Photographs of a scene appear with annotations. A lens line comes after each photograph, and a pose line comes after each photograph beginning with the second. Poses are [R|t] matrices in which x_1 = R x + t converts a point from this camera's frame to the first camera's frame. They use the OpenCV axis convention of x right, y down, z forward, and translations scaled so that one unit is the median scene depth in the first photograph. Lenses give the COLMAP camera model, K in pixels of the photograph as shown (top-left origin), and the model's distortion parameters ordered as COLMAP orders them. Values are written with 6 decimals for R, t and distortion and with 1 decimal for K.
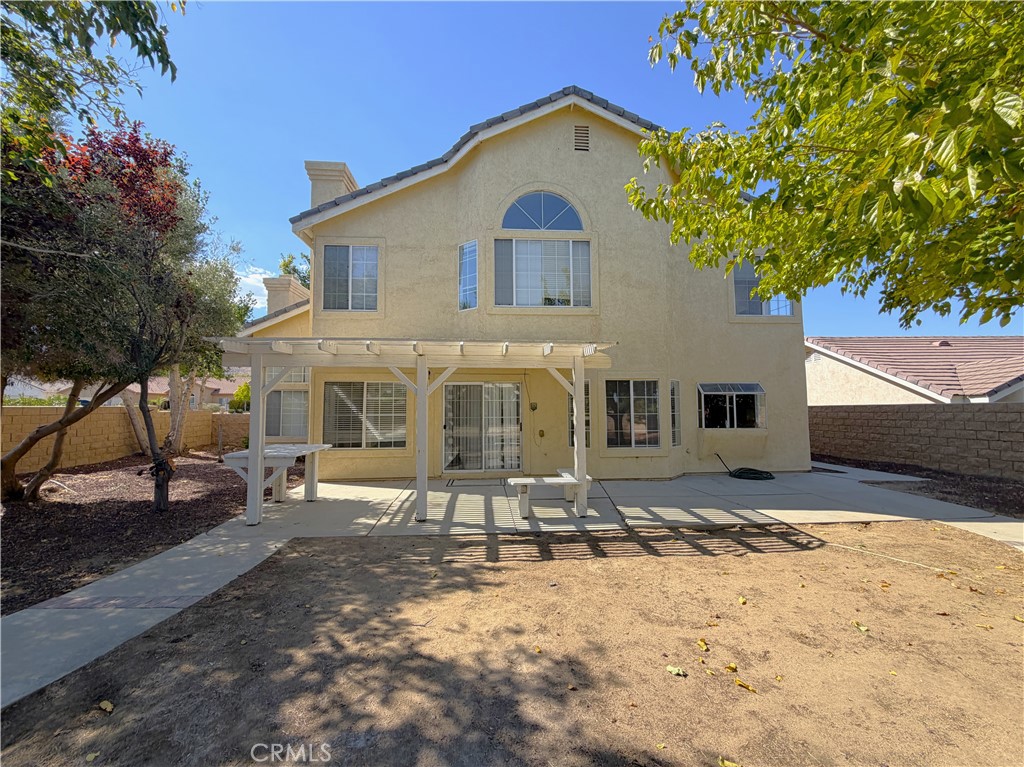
lens RADIAL K [[407.4, 0, 512.0], [0, 407.4, 383.0], [0, 0, 1]] dist [-0.001848, 0.000579]
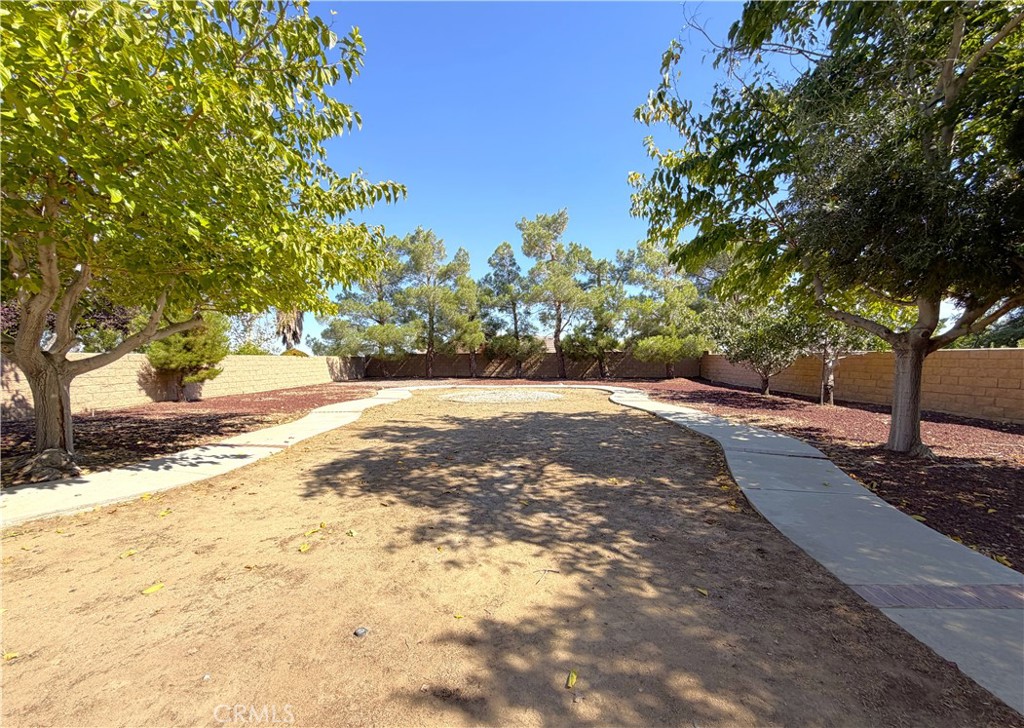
lens RADIAL K [[434.3, 0, 512.5], [0, 434.3, 362.4], [0, 0, 1]] dist [0.000021, -0.000001]
pose [[-0.997550, 0.007202, 0.069590, -0.245528], [0.002676, 0.997887, -0.064914, 0.200585], [-0.069910, -0.064569, -0.995461, 2.352188]]
